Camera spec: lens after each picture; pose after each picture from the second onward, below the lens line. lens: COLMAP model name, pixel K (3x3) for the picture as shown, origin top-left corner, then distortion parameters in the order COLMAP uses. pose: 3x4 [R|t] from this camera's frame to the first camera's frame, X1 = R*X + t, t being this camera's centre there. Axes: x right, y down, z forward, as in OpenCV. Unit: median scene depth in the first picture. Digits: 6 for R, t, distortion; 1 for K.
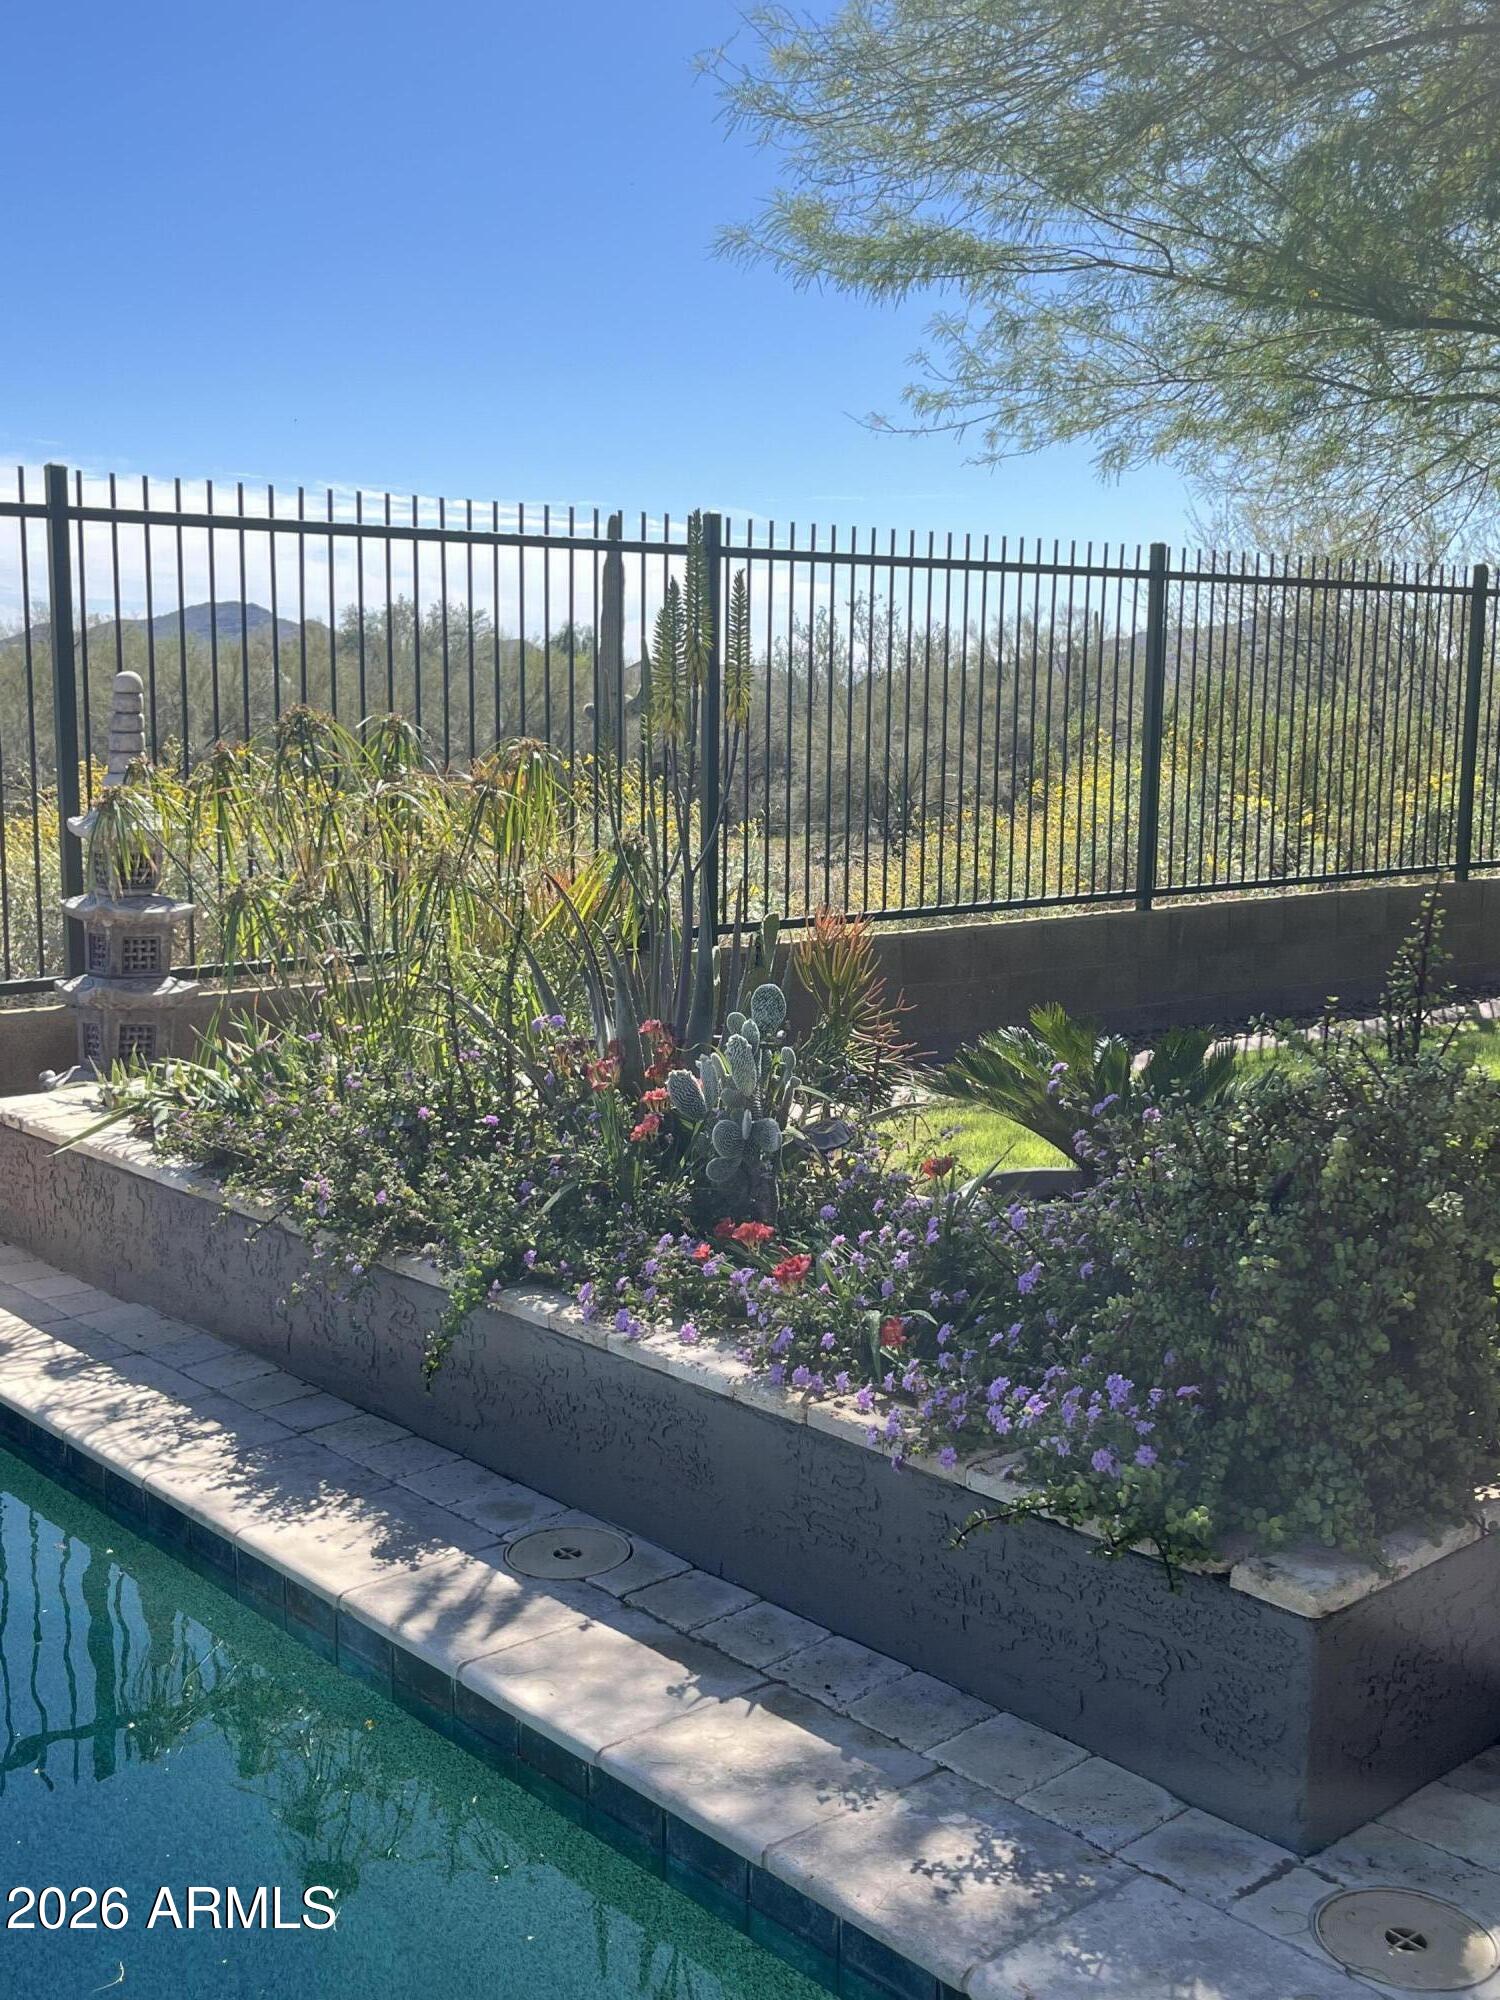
lens RADIAL K [[2132.3, 0, 754.2], [0, 2132.3, 1051.3], [0, 0, 1]] dist [0.264757, -0.999906]
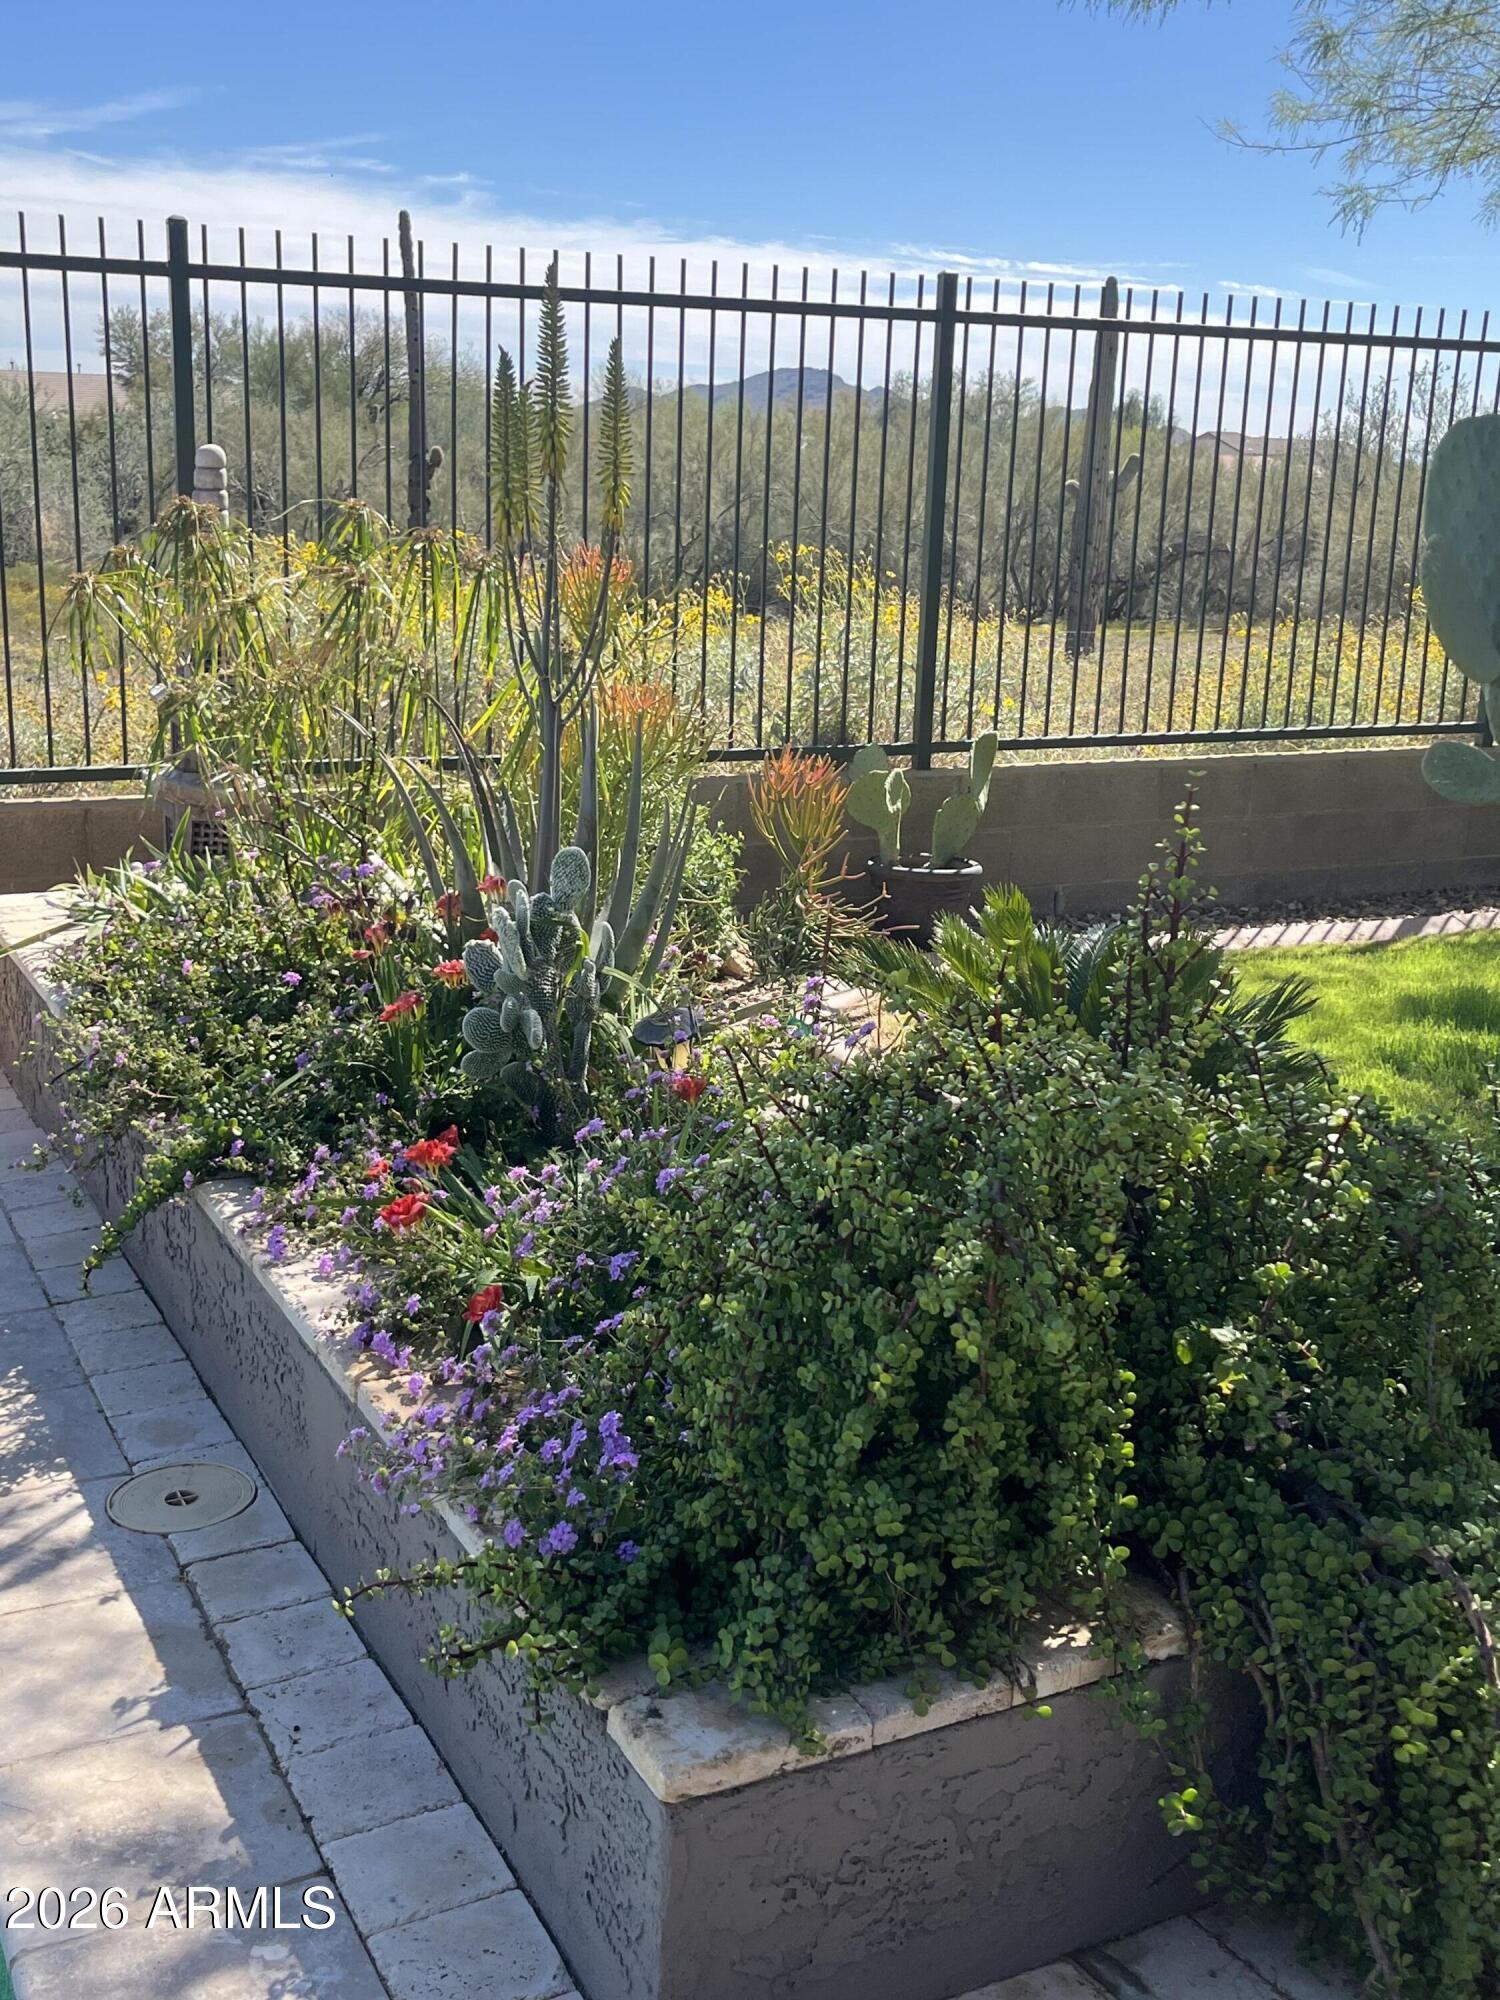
lens RADIAL K [[2112.1, 0, 749.1], [0, 2112.1, 1115.1], [0, 0, 1]] dist [-0.074522, 0.227753]
pose [[0.967870, 0.089231, -0.235084, 0.310728], [-0.058537, 0.989188, 0.134462, -0.043368], [0.244541, -0.116381, 0.962629, 0.262896]]
